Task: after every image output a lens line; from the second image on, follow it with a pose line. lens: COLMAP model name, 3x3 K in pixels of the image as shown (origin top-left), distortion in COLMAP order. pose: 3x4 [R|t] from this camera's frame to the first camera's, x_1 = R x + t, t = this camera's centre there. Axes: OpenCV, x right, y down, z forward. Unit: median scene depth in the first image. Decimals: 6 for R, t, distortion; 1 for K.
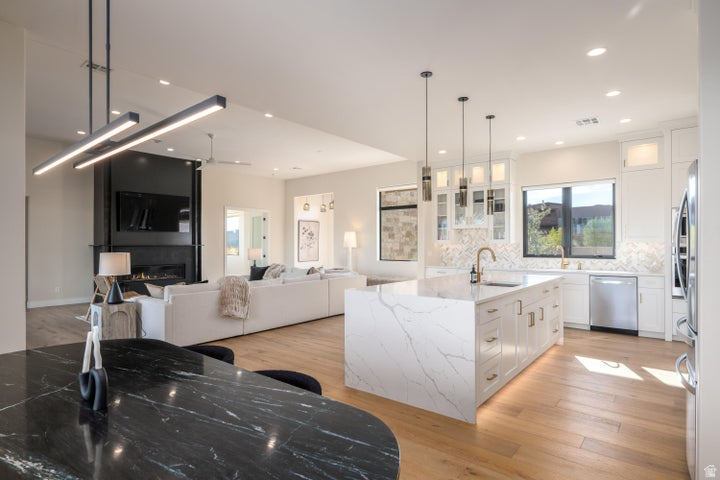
lens RADIAL K [[380.0, 0, 360.0], [0, 380.0, 240.0], [0, 0, 1]] dist [0.003156, 0.000122]
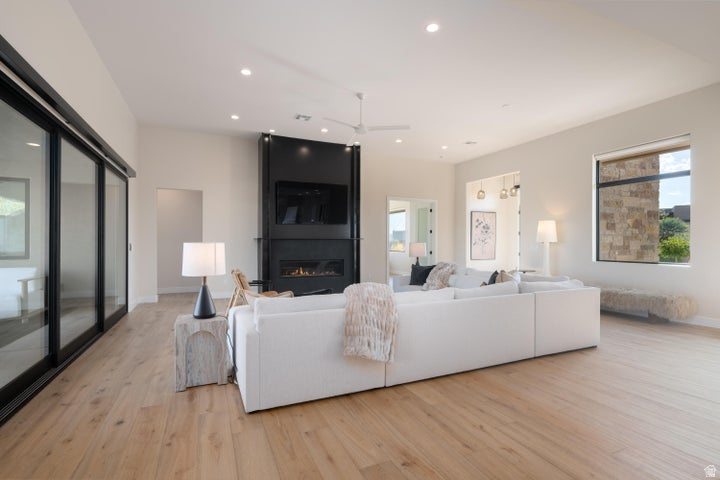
lens RADIAL K [[351.2, 0, 360.0], [0, 351.2, 240.0], [0, 0, 1]] dist [-0.002388, -0.000219]
pose [[0.897897, -0.000374, -0.440205, -0.051204], [0.002315, 0.999990, 0.003872, 0.011837], [0.440199, -0.004496, 0.897889, 0.241695]]
